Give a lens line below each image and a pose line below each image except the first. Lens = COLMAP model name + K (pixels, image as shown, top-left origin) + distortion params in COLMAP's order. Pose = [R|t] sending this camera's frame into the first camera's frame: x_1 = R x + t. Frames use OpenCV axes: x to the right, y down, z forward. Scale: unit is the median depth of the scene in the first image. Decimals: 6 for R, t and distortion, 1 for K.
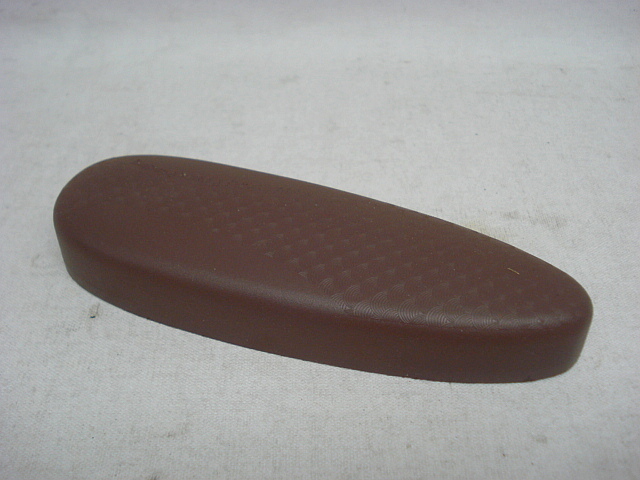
lens RADIAL K [[727.4, 0, 319.6], [0, 727.4, 240.9], [0, 0, 1]] dist [-0.083873, -0.063177]
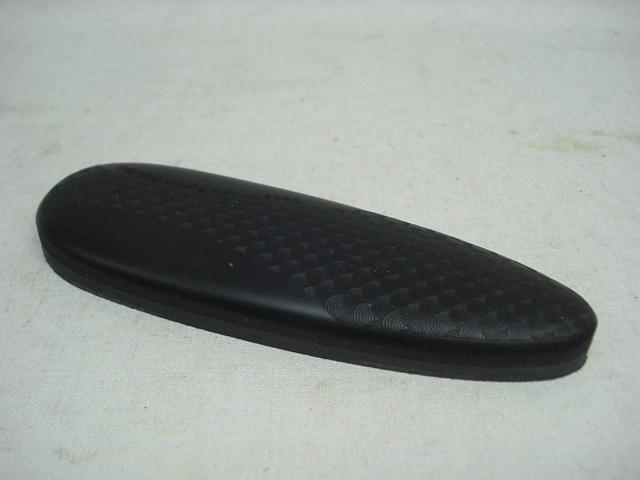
lens RADIAL K [[727.4, 0, 319.6], [0, 727.4, 240.9], [0, 0, 1]] dist [-0.083873, -0.063177]
pose [[0.999508, -0.004566, 0.031047, -0.183836], [0.006859, 0.997224, -0.074143, 0.191589], [-0.030622, 0.074319, 0.996764, -0.077251]]
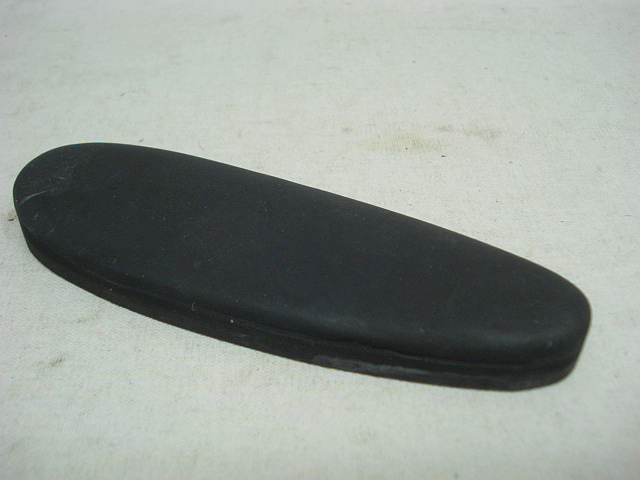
lens RADIAL K [[727.4, 0, 319.6], [0, 727.4, 240.9], [0, 0, 1]] dist [-0.083873, -0.063177]
pose [[0.999538, -0.012804, 0.027575, 0.058120], [0.013820, 0.999220, -0.036980, 0.137418], [-0.027080, 0.037344, 0.998935, 0.021004]]
